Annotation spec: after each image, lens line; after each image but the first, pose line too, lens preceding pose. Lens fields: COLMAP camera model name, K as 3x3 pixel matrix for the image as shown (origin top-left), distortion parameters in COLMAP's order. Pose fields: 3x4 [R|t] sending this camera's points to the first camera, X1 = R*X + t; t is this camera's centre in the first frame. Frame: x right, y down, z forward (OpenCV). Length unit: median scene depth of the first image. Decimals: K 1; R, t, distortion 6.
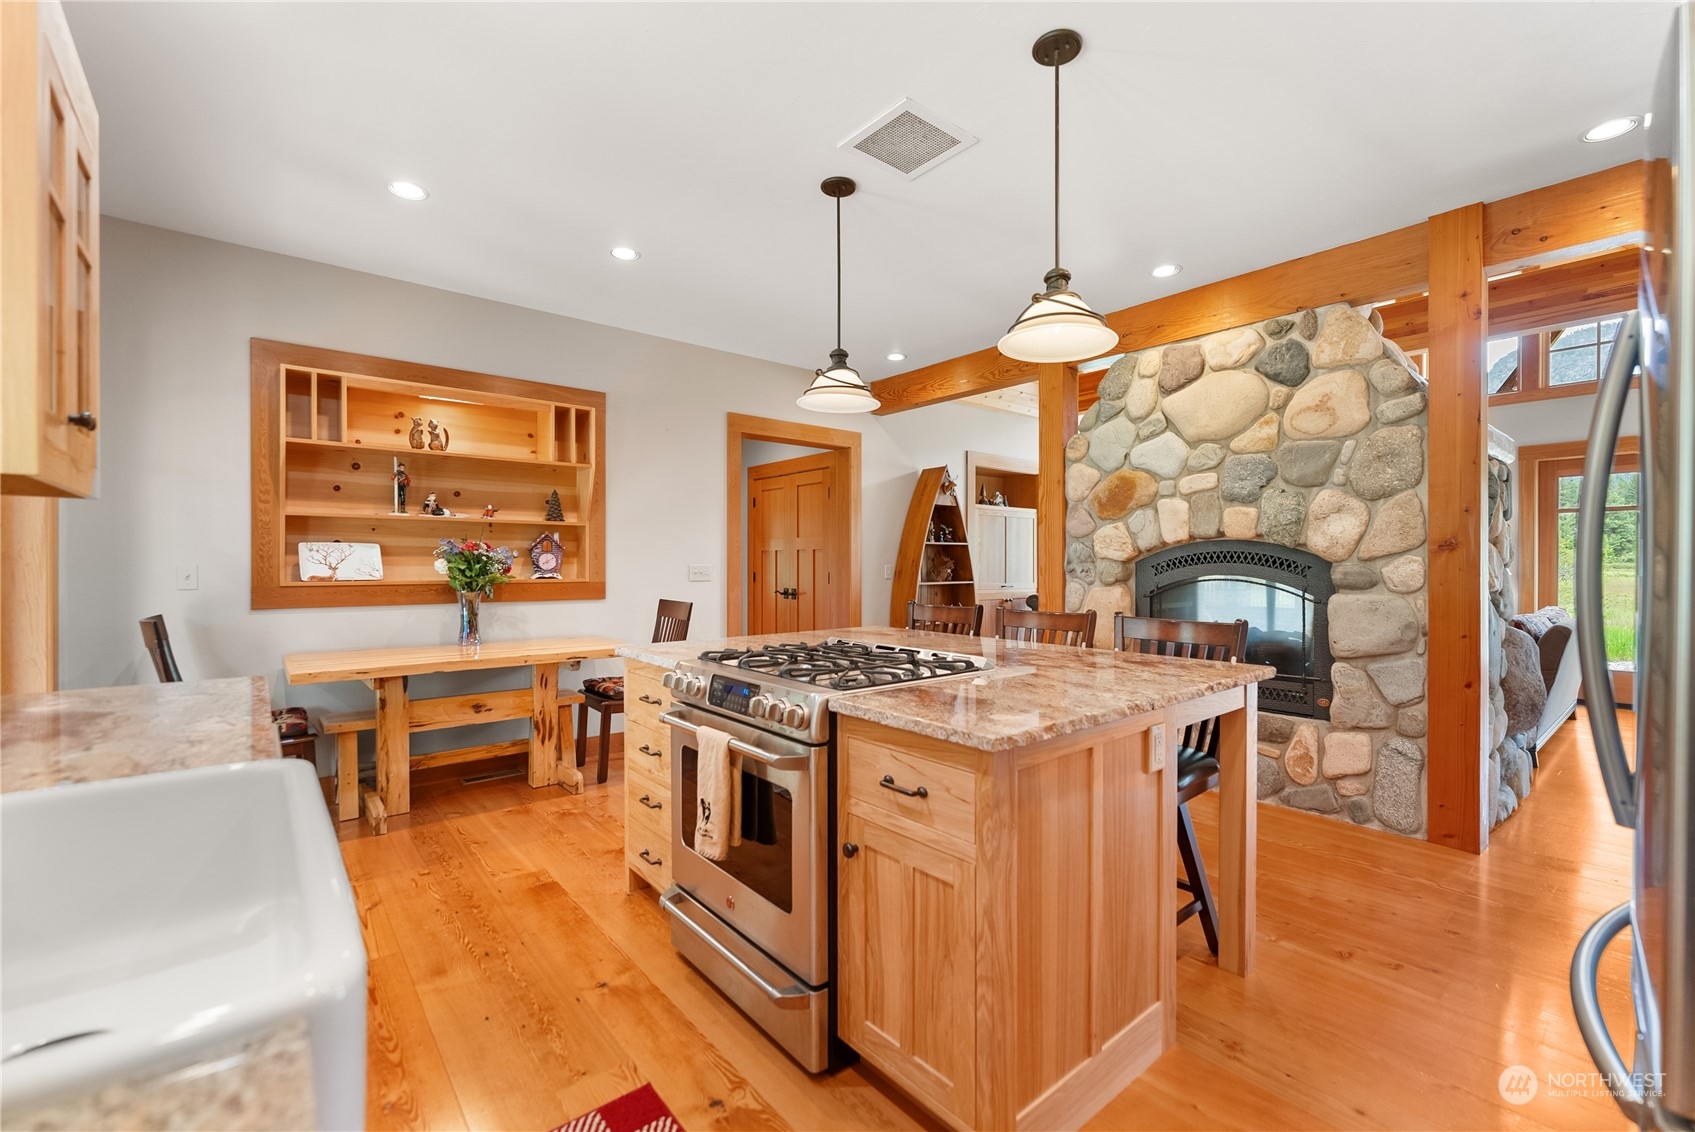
lens RADIAL K [[721.2, 0, 847.5], [0, 721.2, 566.0], [0, 0, 1]] dist [-0.001072, -0.000056]
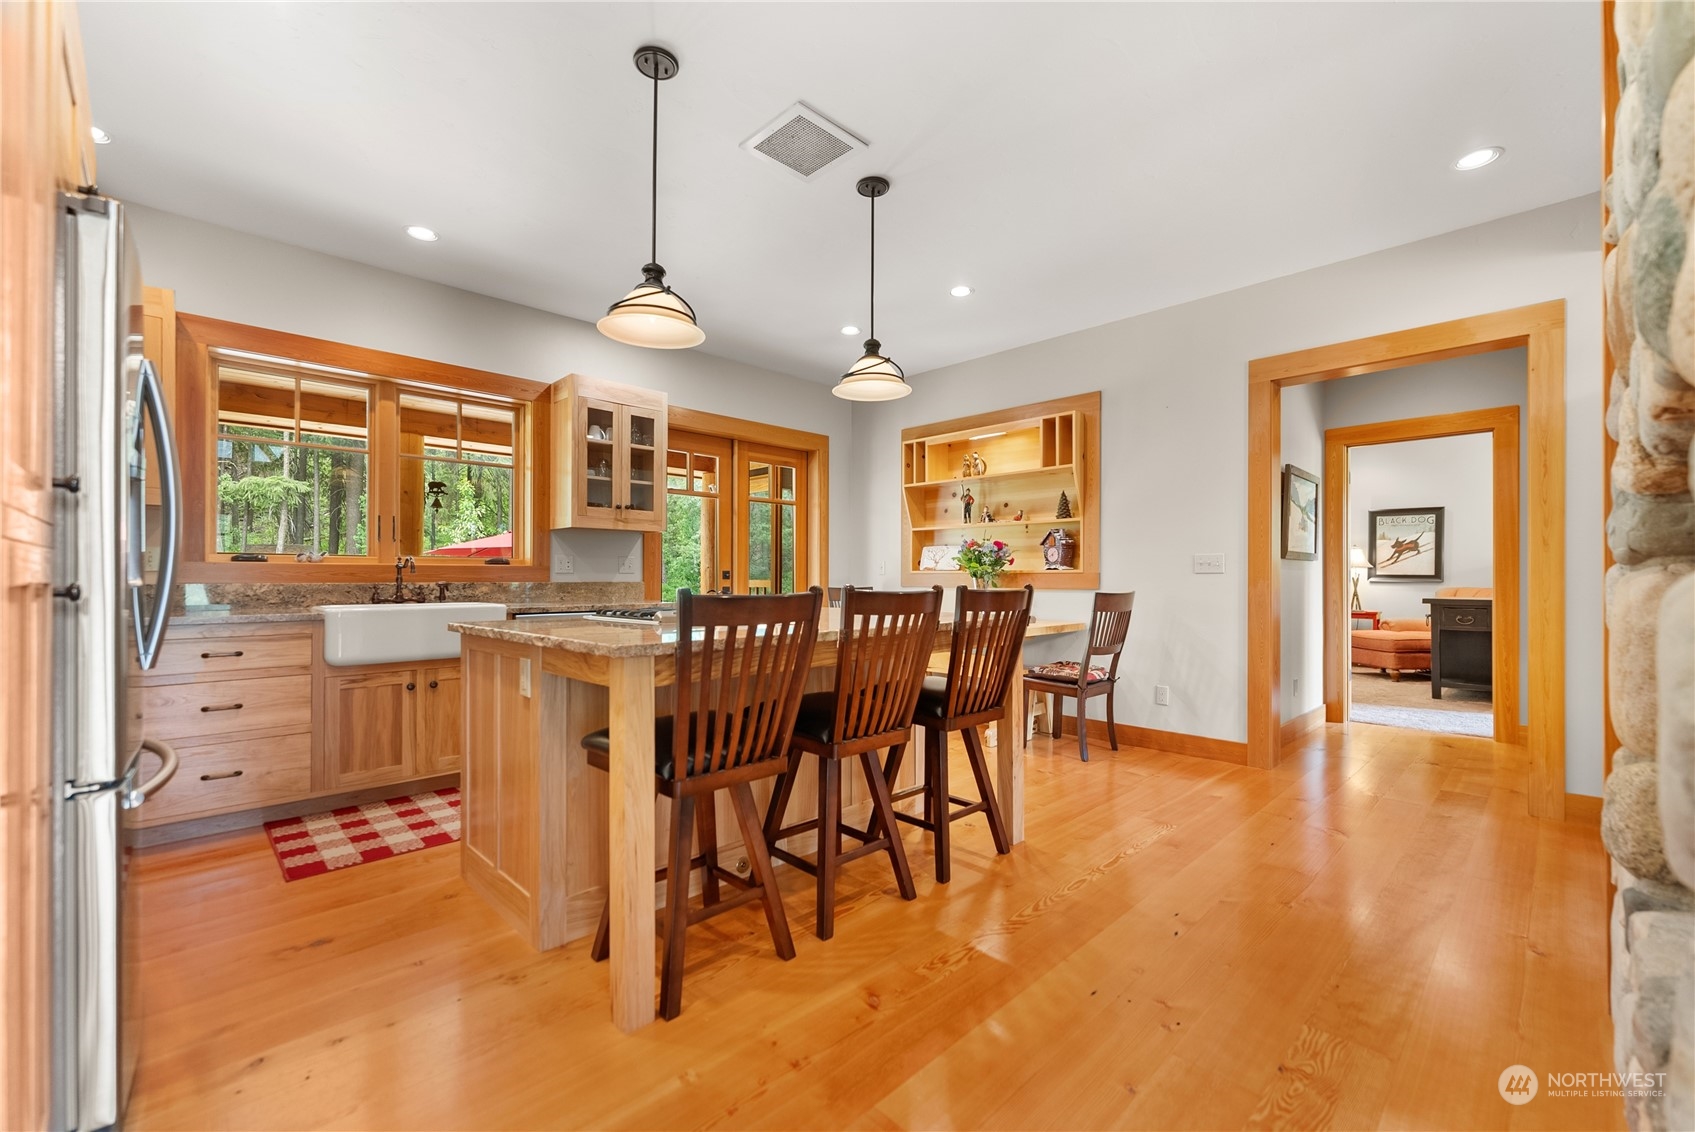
lens RADIAL K [[695.2, 0, 848.0], [0, 695.2, 578.9], [0, 0, 1]] dist [-0.001305, -0.000053]
pose [[0.081055, 0.000757, -0.996709, 0.792397], [-0.005941, 0.999982, 0.000276, 0.040551], [0.996692, 0.005899, 0.081058, 0.699417]]
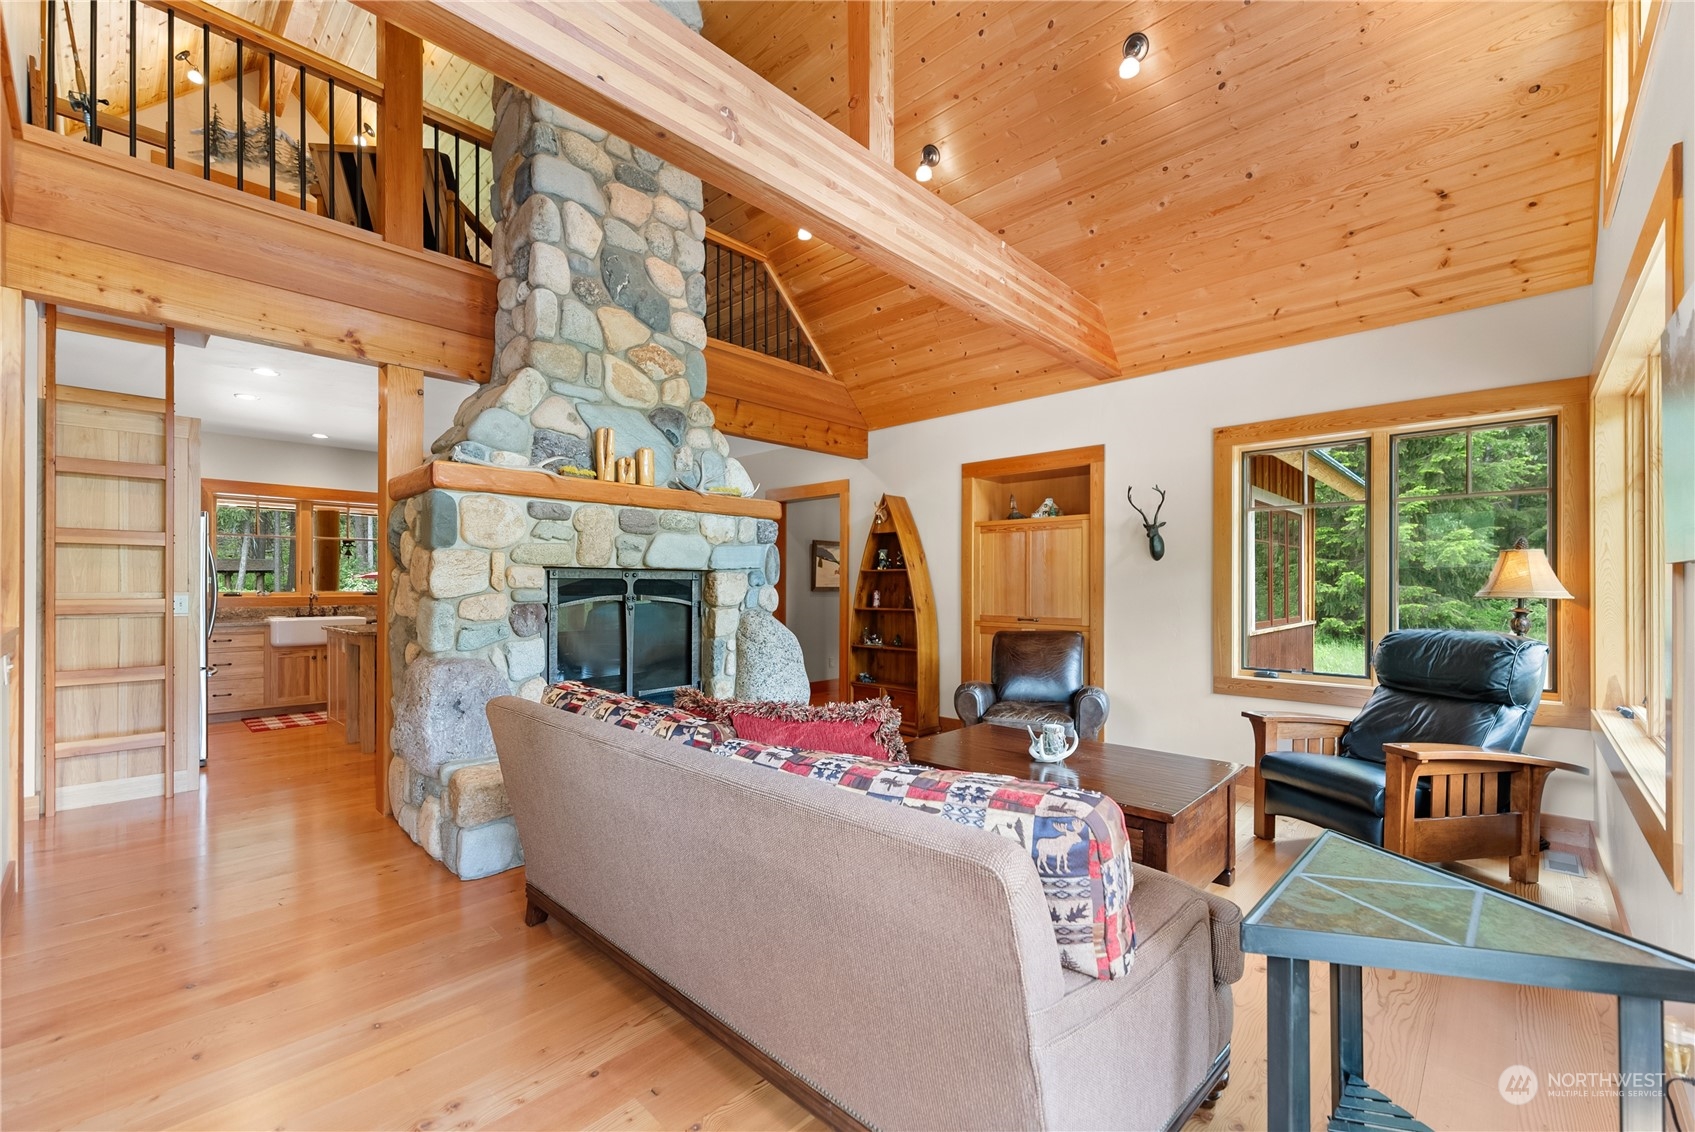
lens RADIAL K [[697.4, 0, 848.5], [0, 697.4, 585.8], [0, 0, 1]] dist [0.000726, 0.000171]
pose [[0.111110, -0.000229, -0.993808, 1.881311], [-0.005833, 0.999983, -0.000883, -0.015736], [0.993791, 0.005895, 0.111107, 1.433167]]
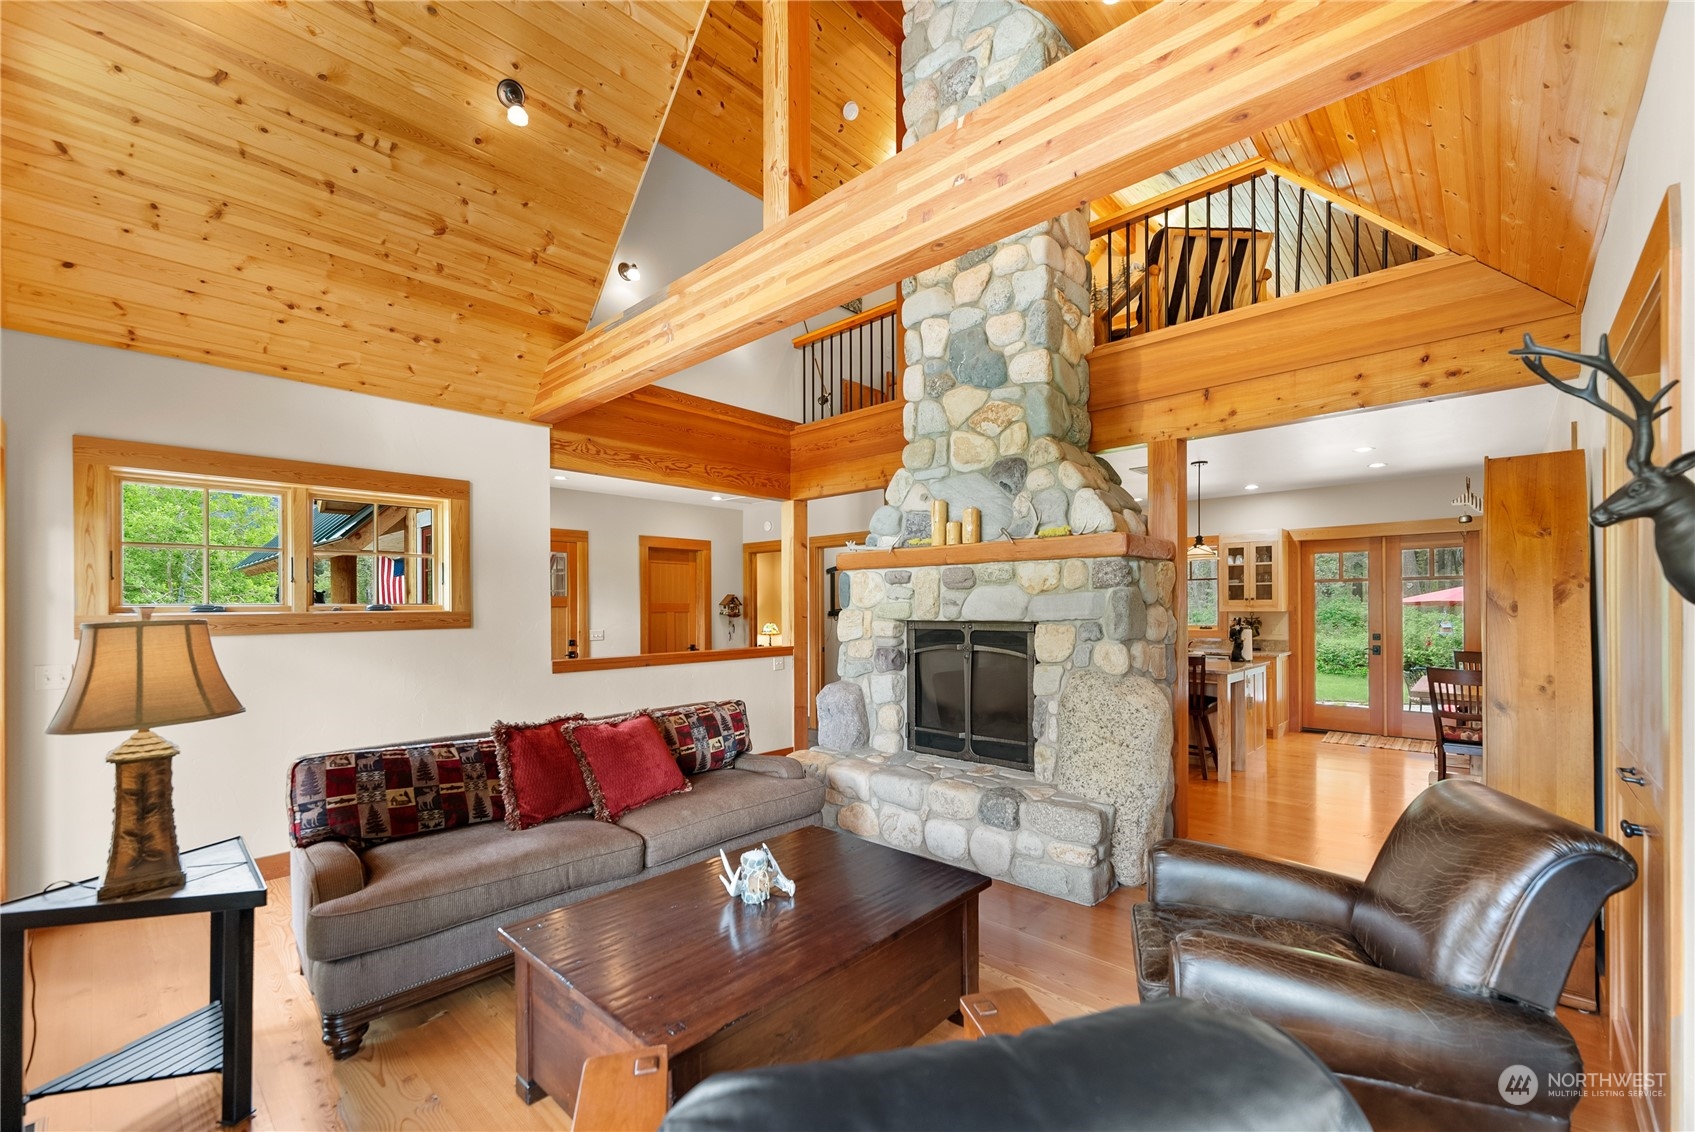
lens RADIAL K [[690.9, 0, 857.0], [0, 690.9, 604.4], [0, 0, 1]] dist [-0.000783, -0.000101]
pose [[-0.991580, 0.006481, -0.129334, 1.064885], [0.006362, 0.999979, 0.001334, -0.074413], [0.129340, 0.000500, -0.991600, 2.395711]]
